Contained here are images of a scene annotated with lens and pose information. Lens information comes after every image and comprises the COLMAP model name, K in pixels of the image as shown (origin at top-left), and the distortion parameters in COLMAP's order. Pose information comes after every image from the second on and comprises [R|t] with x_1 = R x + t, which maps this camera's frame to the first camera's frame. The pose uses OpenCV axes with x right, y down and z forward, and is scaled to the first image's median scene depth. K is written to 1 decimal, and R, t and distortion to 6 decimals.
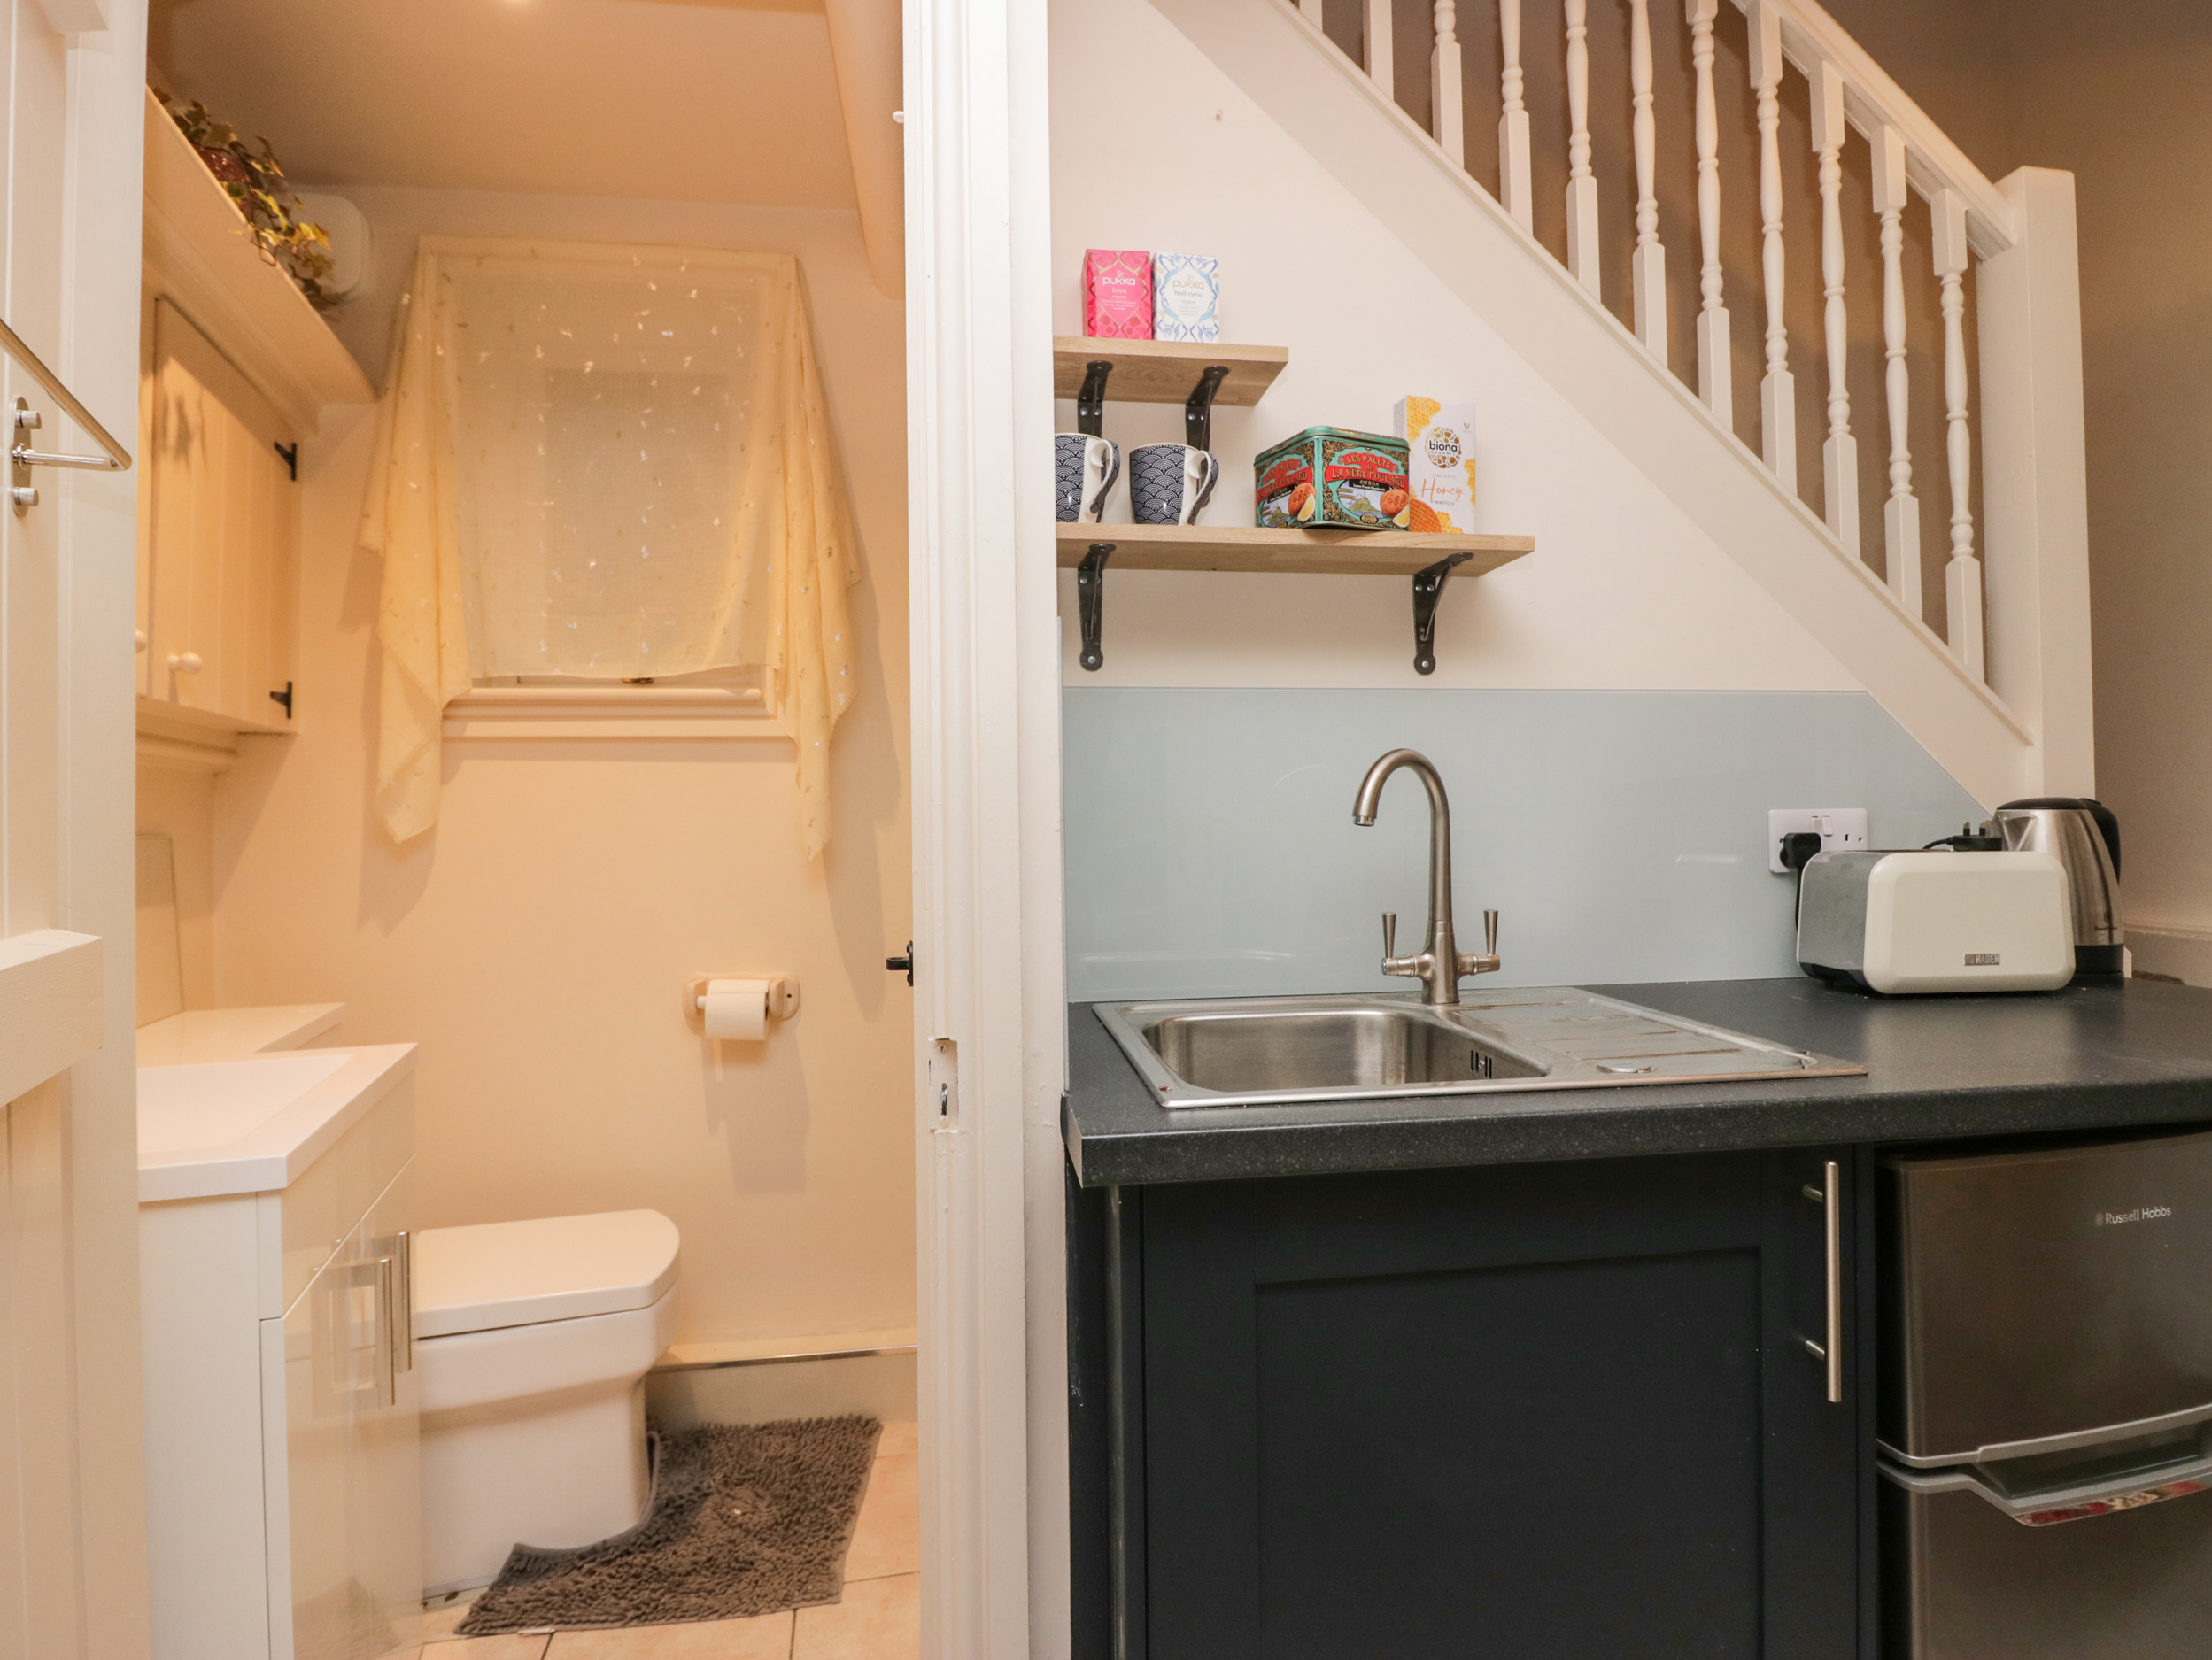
lens RADIAL K [[1199.0, 0, 1169.4], [0, 1199.0, 813.3], [0, 0, 1]] dist [-0.023024, 0.000072]
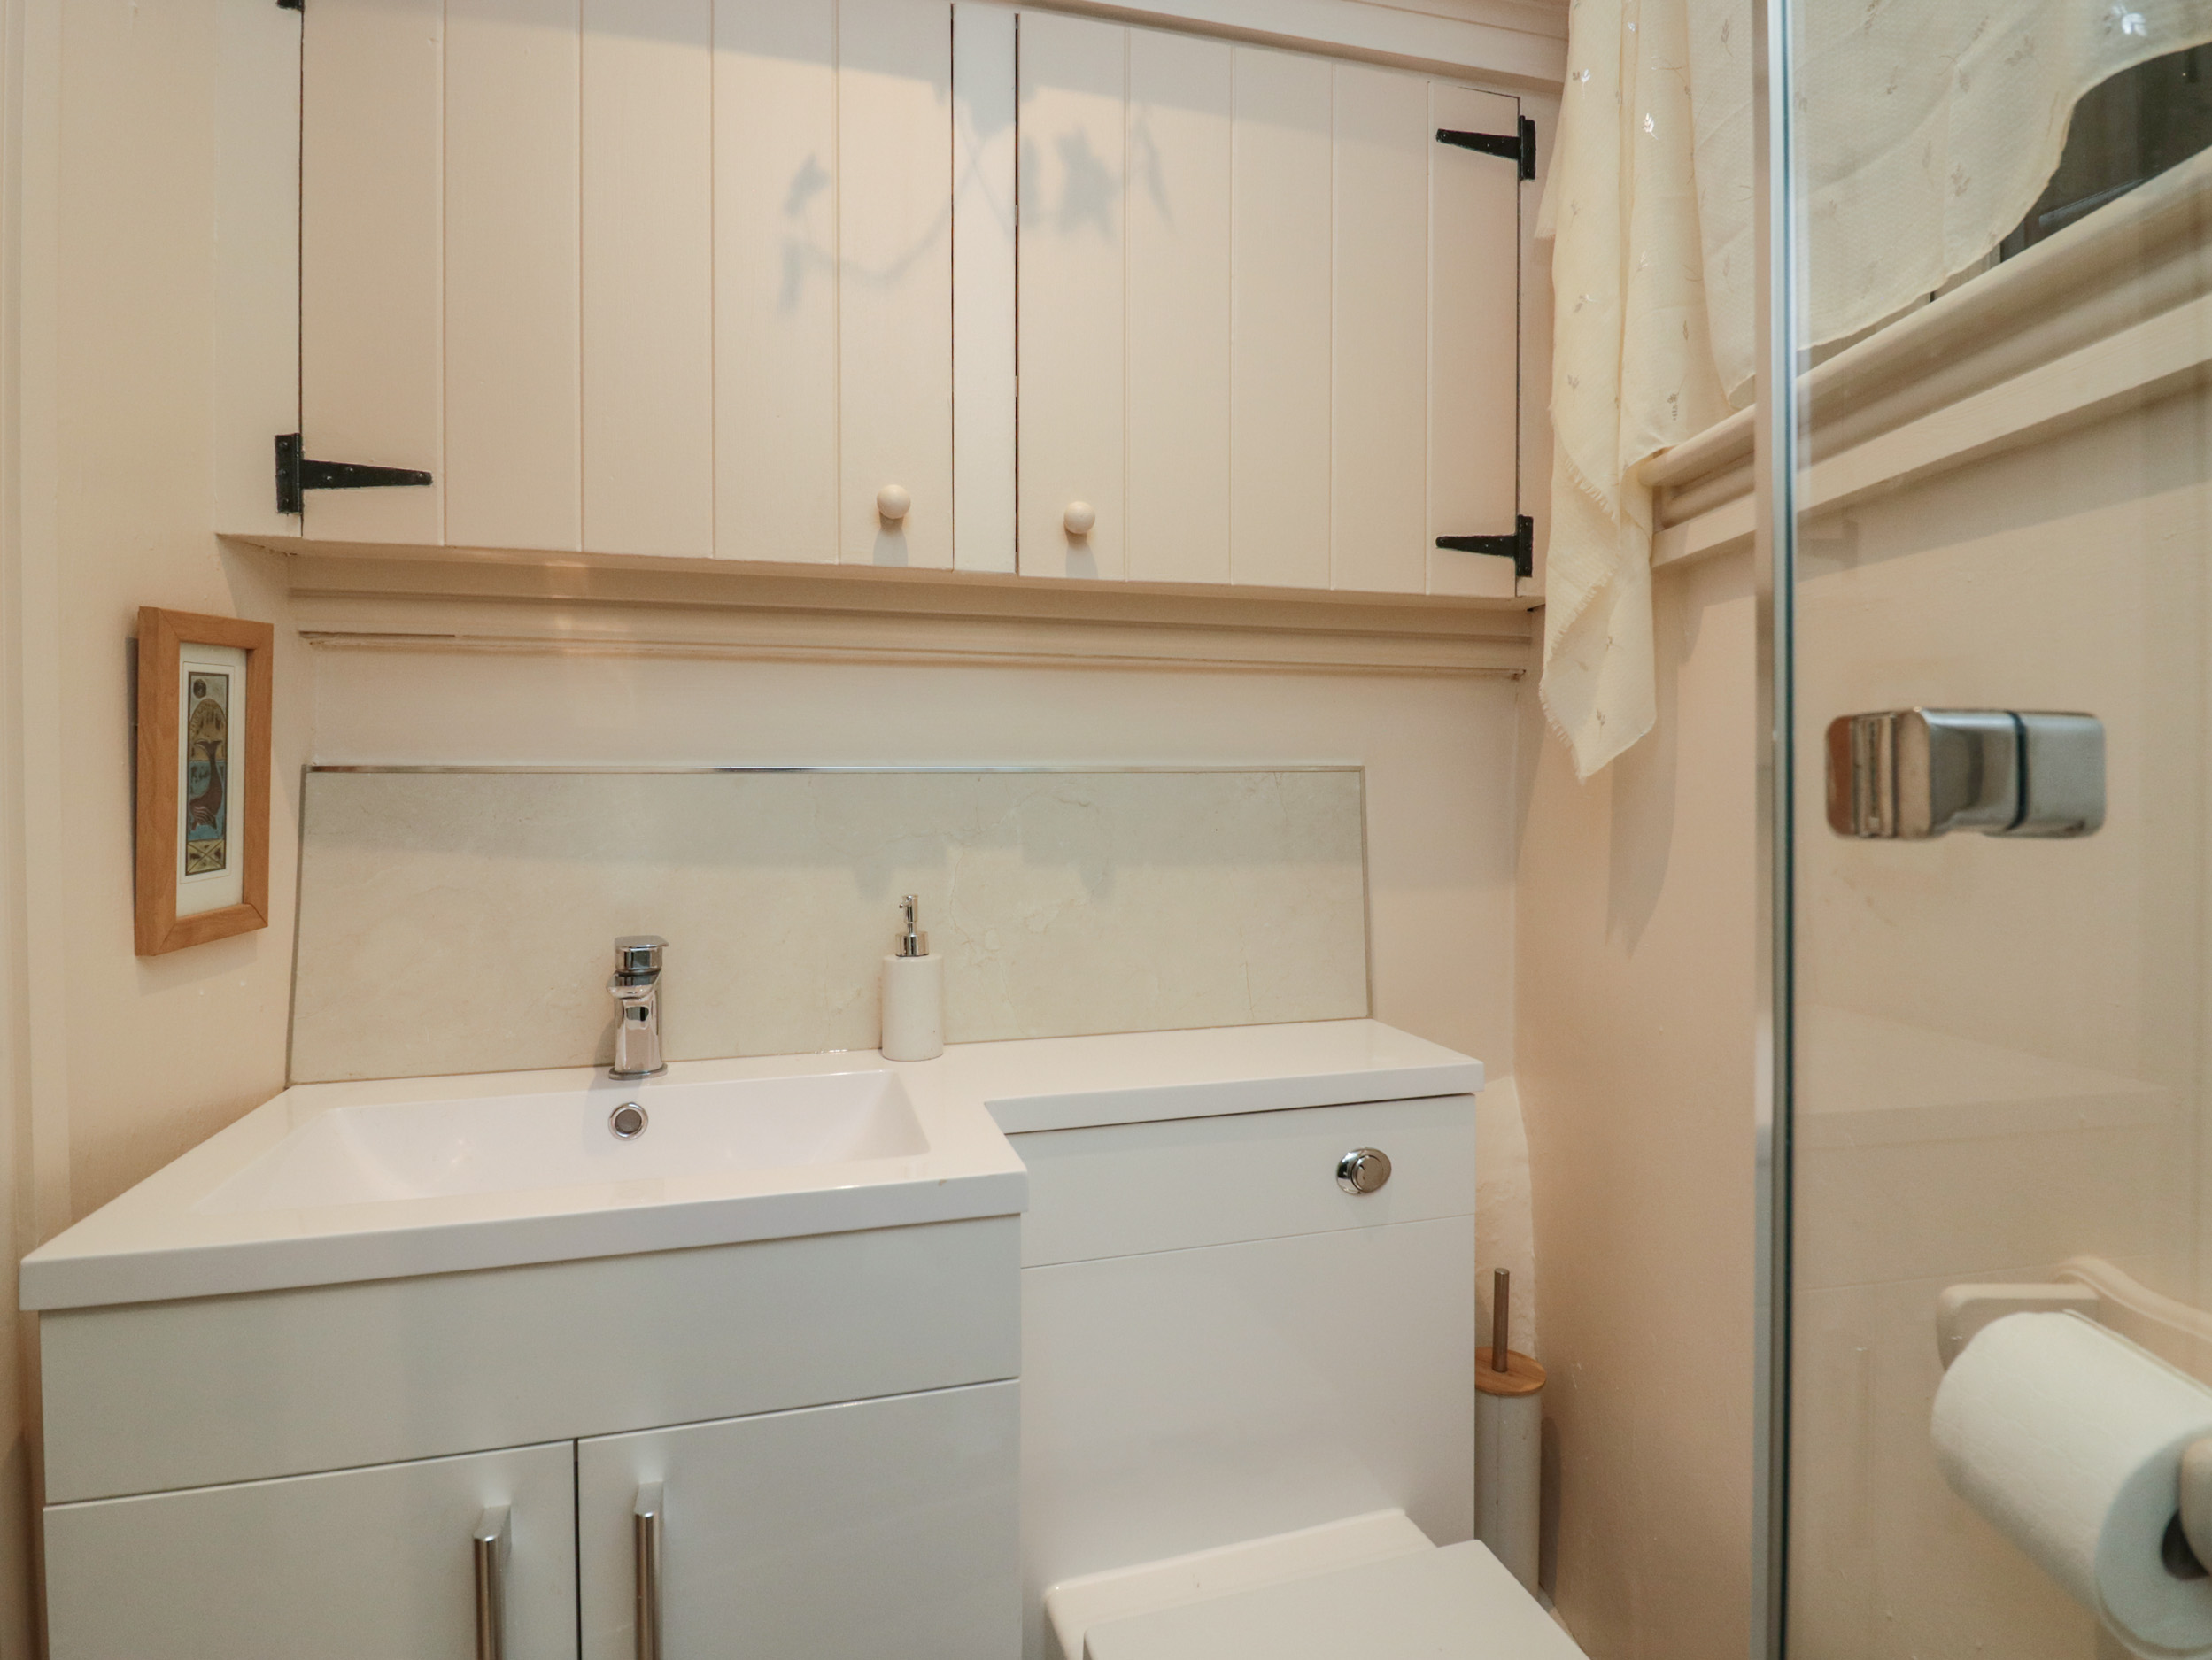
lens RADIAL K [[1189.1, 0, 1113.3], [0, 1189.1, 798.2], [0, 0, 1]] dist [0.001854, -0.016207]
pose [[-0.118182, 0.018074, -0.992827, -0.105080], [0.017245, 0.999721, 0.016147, 0.020265], [0.992842, -0.015213, -0.118461, 0.846776]]
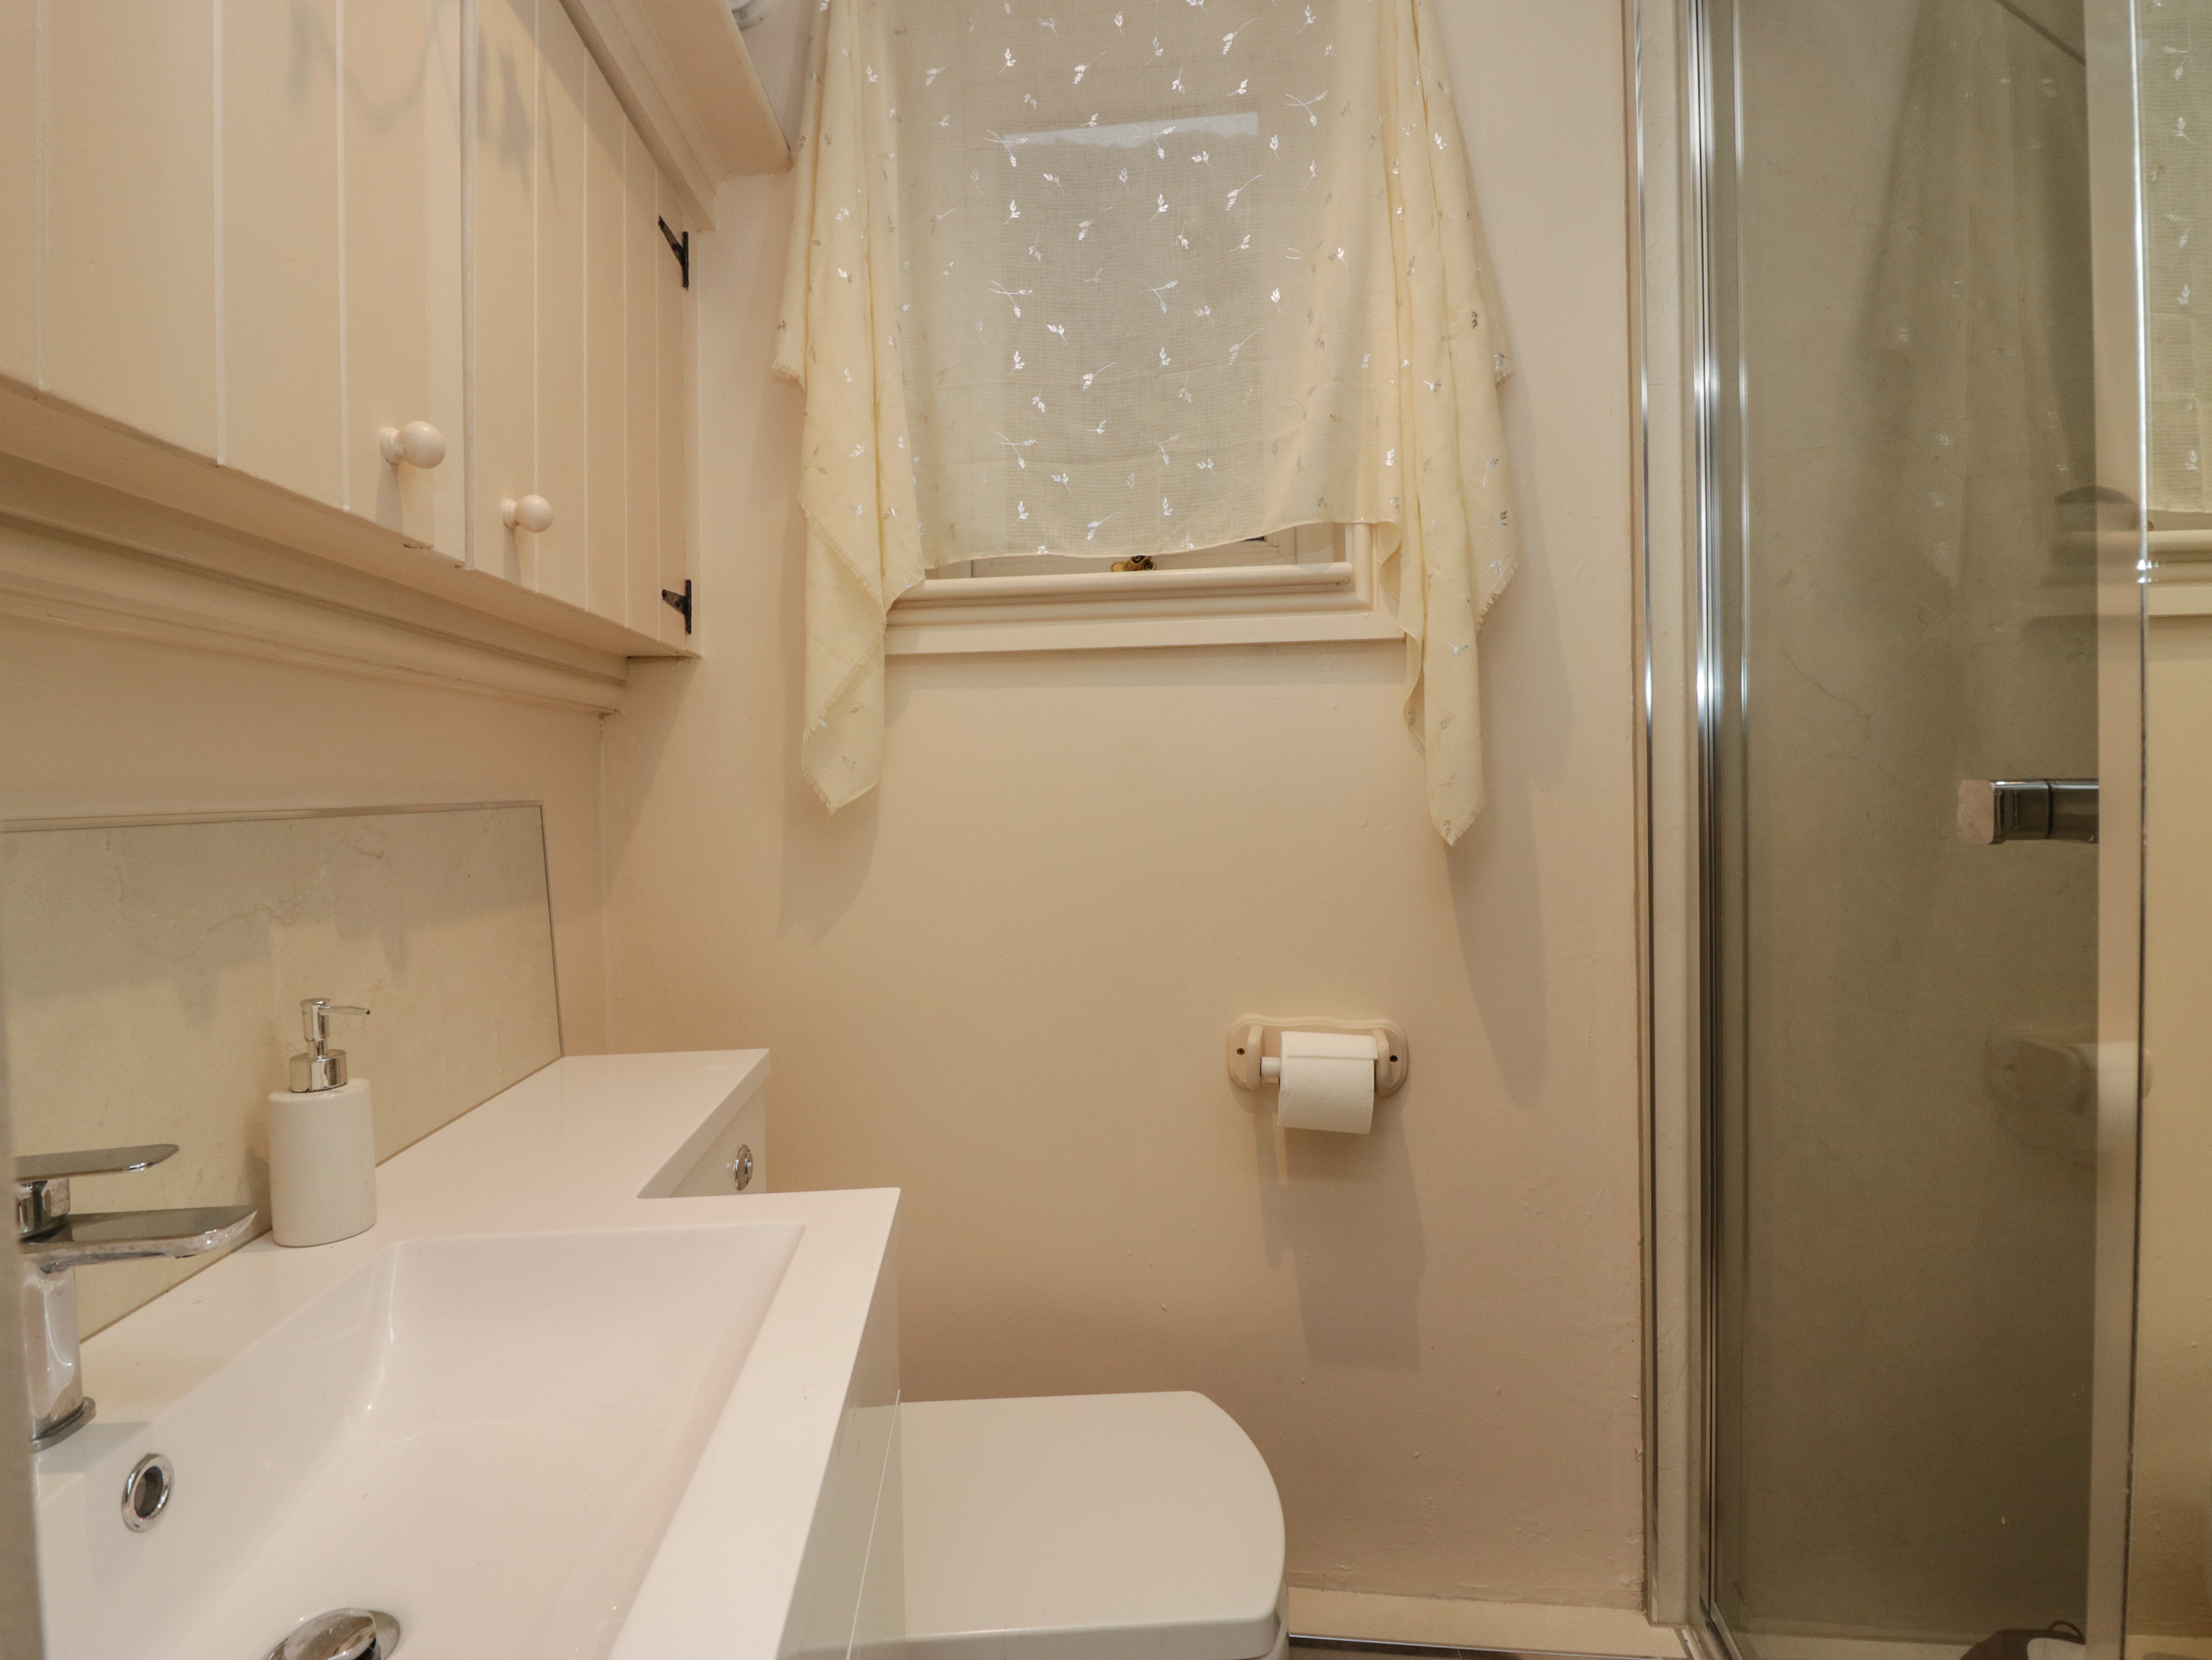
lens RADIAL K [[1189.1, 0, 1113.3], [0, 1189.1, 798.2], [0, 0, 1]] dist [0.001854, -0.016207]
pose [[0.954303, -0.000724, -0.298840, -0.291874], [0.008926, 0.999620, 0.026084, 0.000918], [0.298708, -0.027559, 0.953947, 0.398826]]
